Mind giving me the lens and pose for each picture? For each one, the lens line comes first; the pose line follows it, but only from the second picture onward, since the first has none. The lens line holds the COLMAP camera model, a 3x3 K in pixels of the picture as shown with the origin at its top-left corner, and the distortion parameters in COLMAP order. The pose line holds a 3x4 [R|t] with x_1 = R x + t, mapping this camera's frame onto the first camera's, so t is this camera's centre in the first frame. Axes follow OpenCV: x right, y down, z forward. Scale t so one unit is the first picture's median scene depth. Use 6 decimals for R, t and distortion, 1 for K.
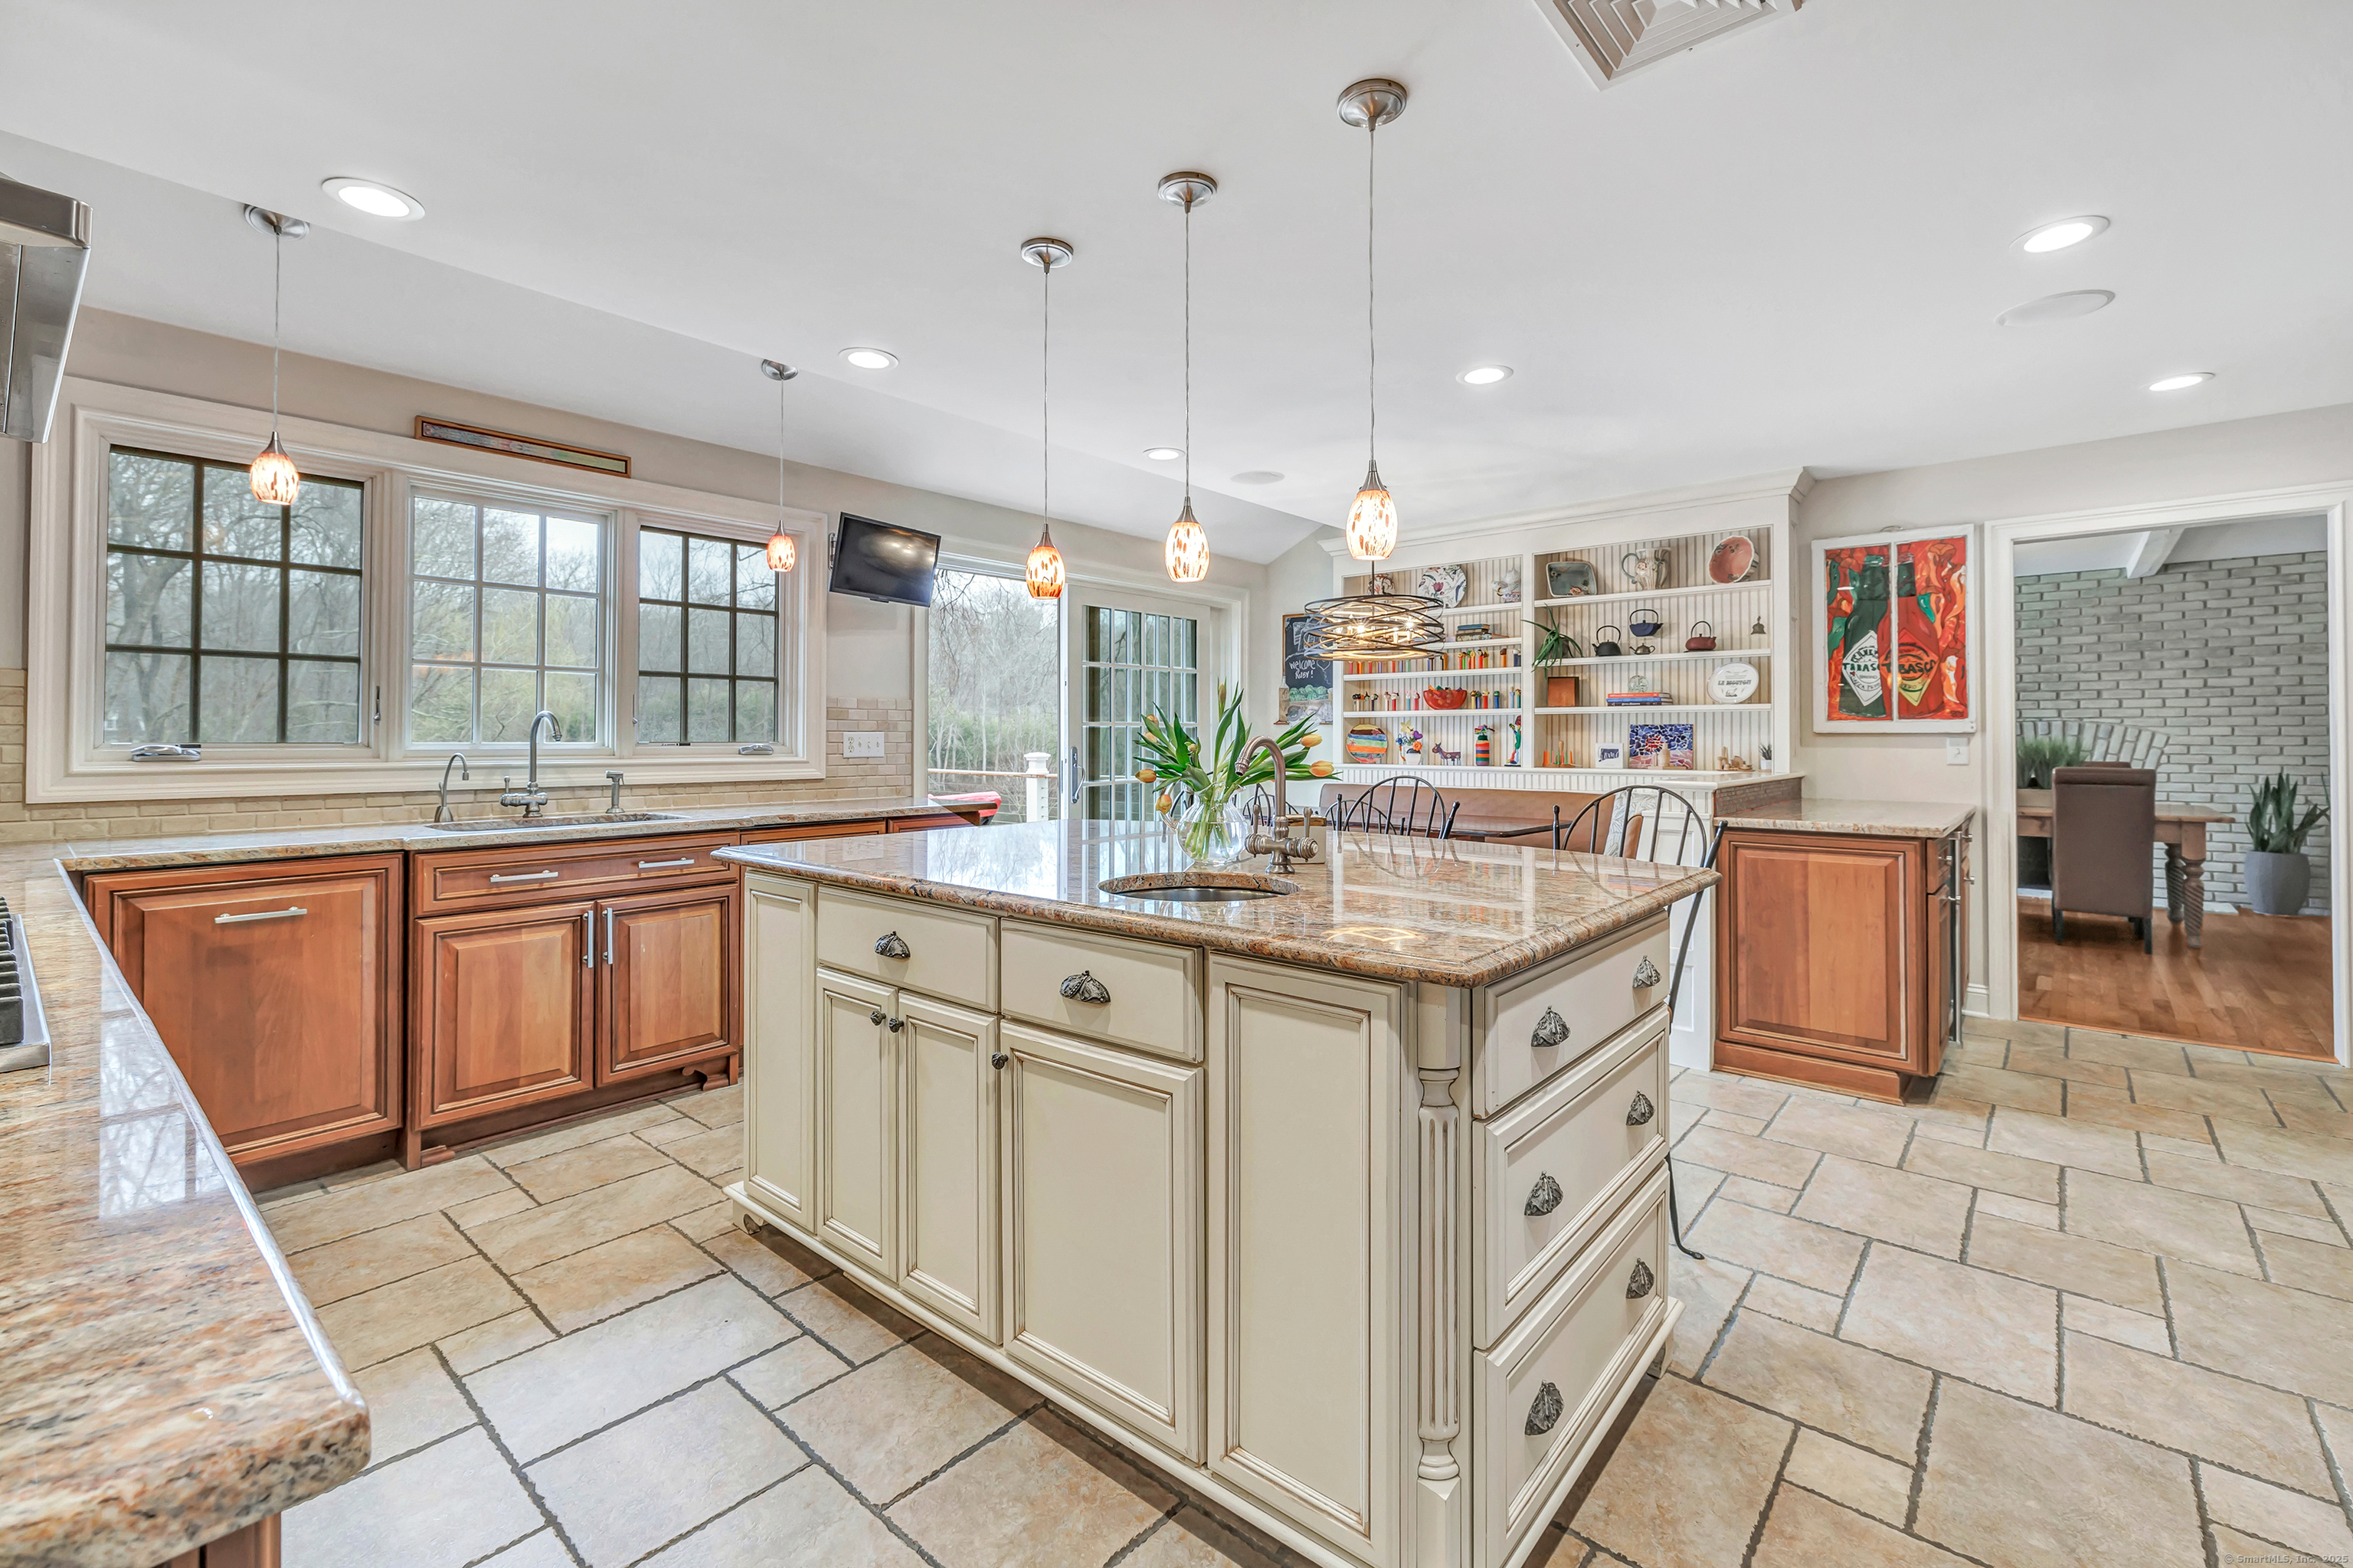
lens RADIAL K [[1015.8, 0, 1177.7], [0, 1015.8, 719.1], [0, 0, 1]] dist [-0.000204, 0.000069]
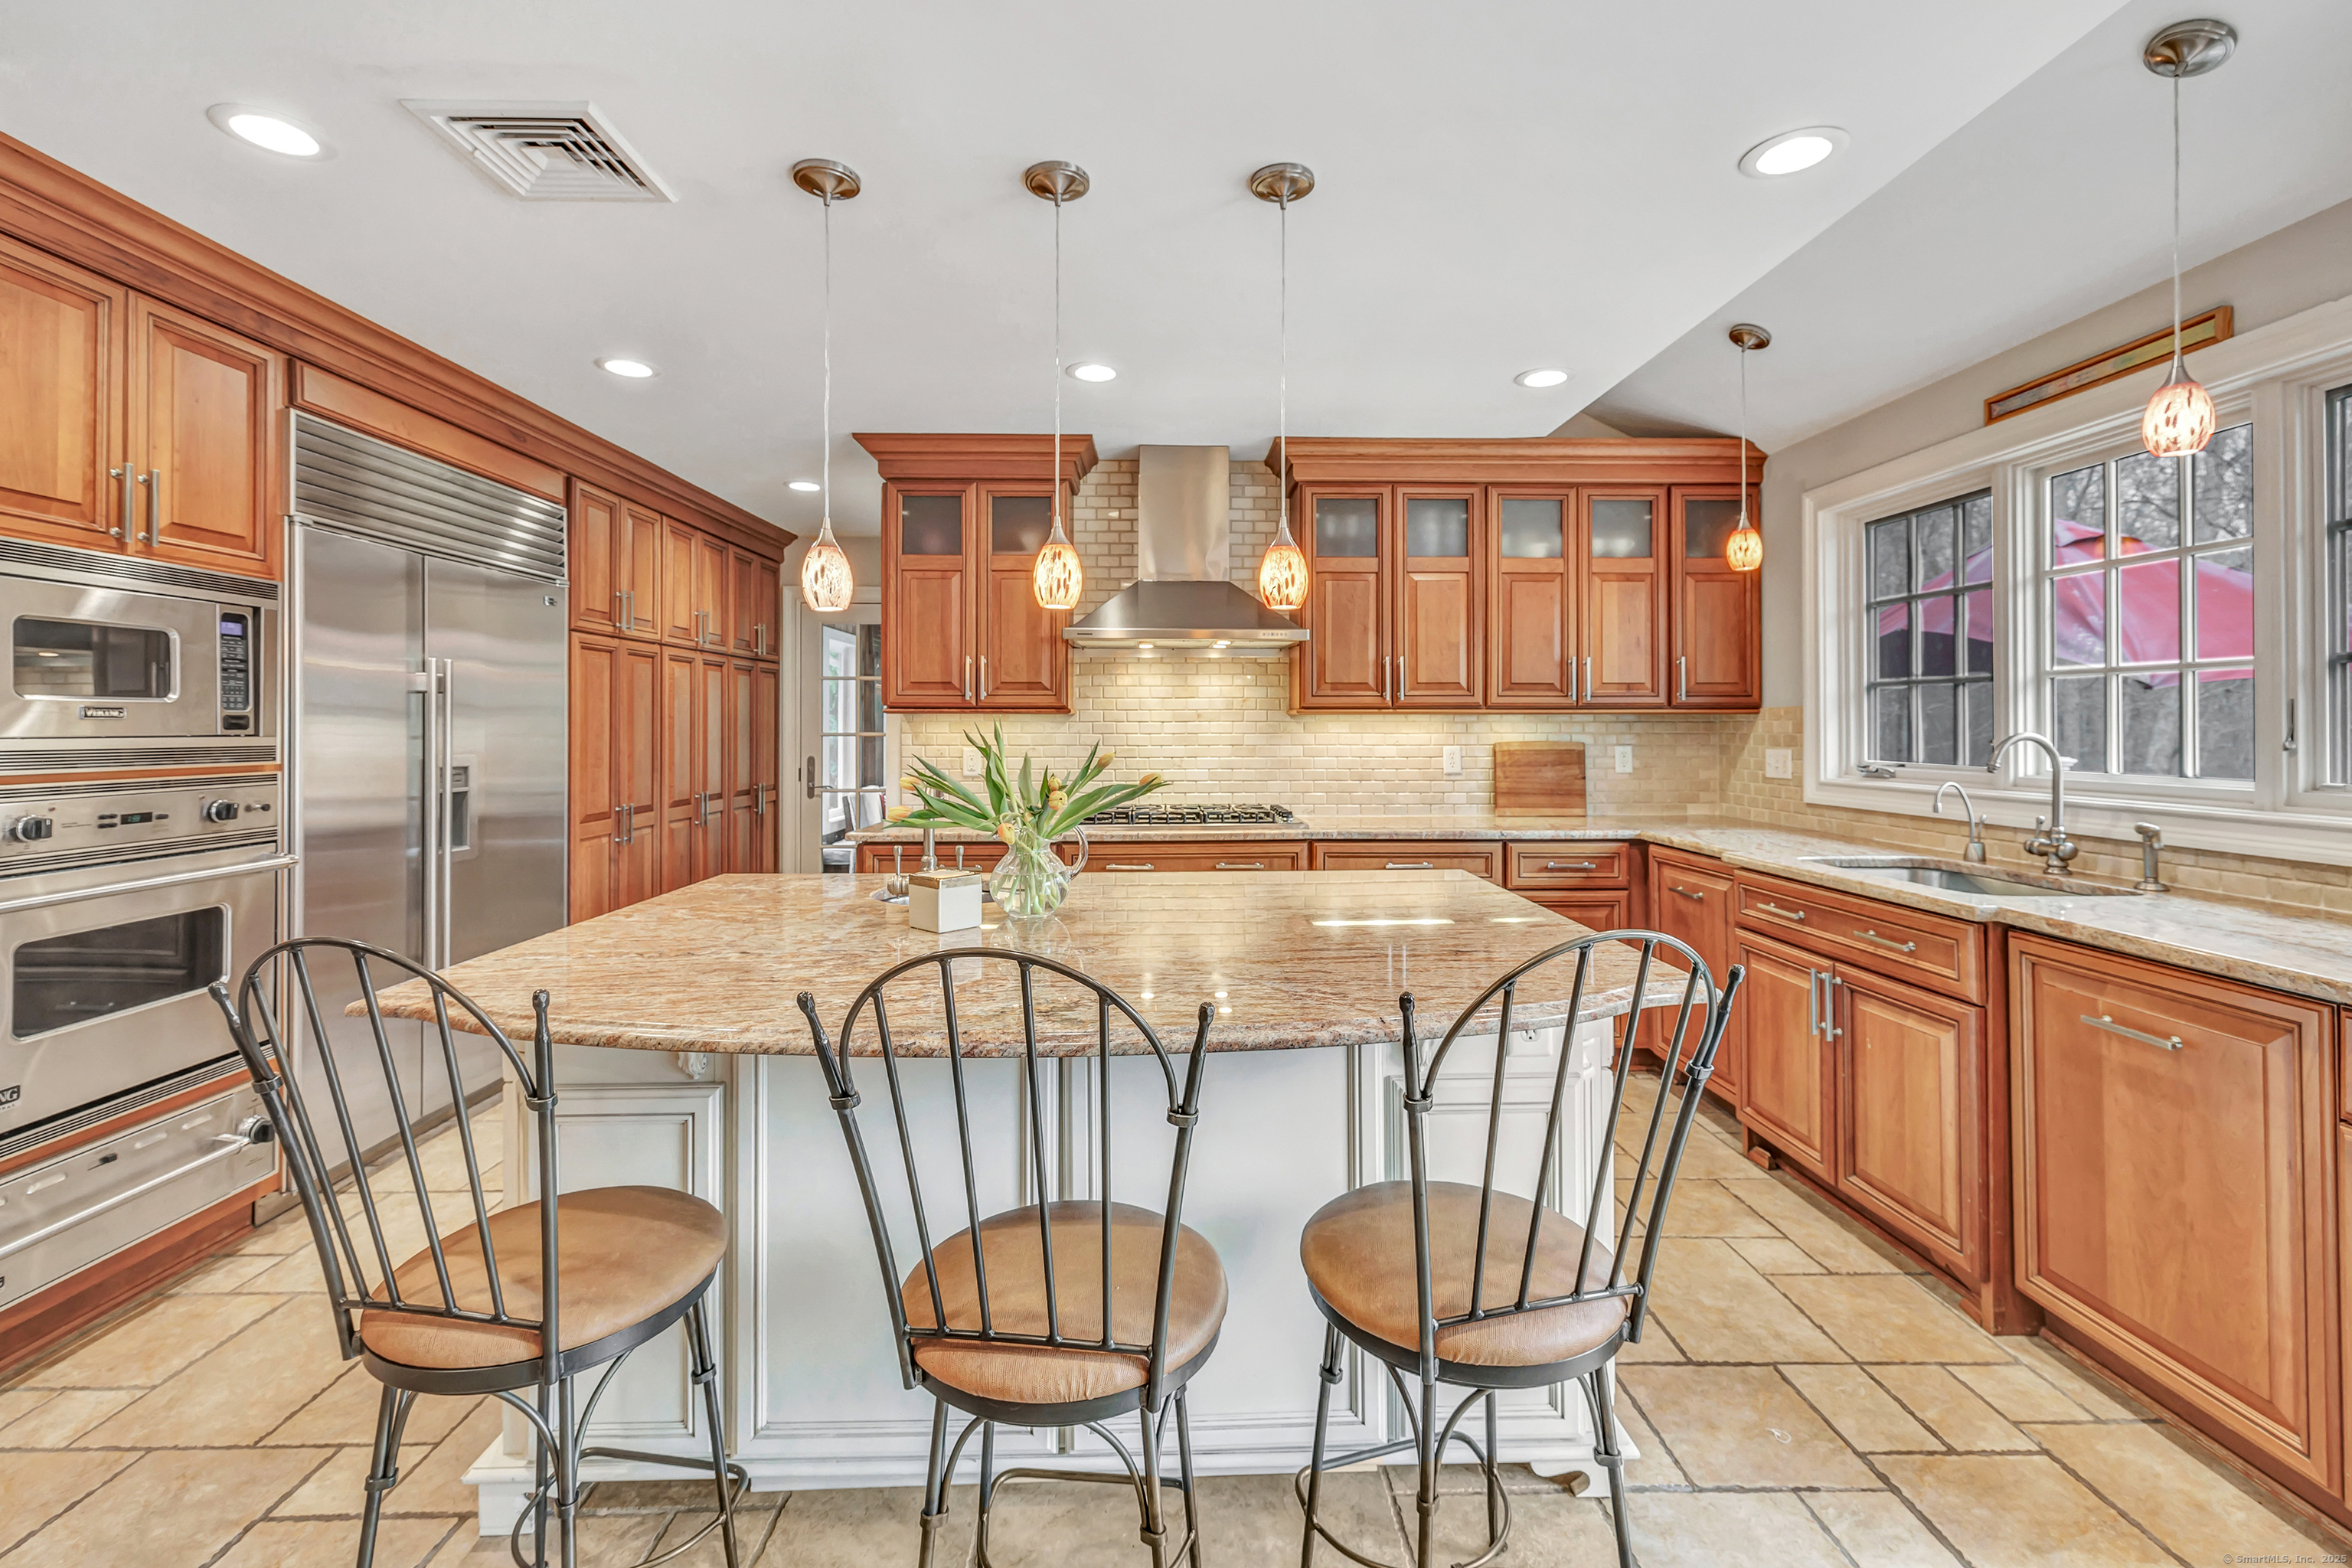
lens RADIAL K [[1015.3, 0, 1177.2], [0, 1015.3, 719.1], [0, 0, 1]] dist [-0.000204, 0.000069]
pose [[-0.744090, -0.007015, -0.668043, 0.409808], [0.011755, 0.999653, -0.023590, -0.008641], [0.667976, -0.025406, -0.743749, 1.323959]]
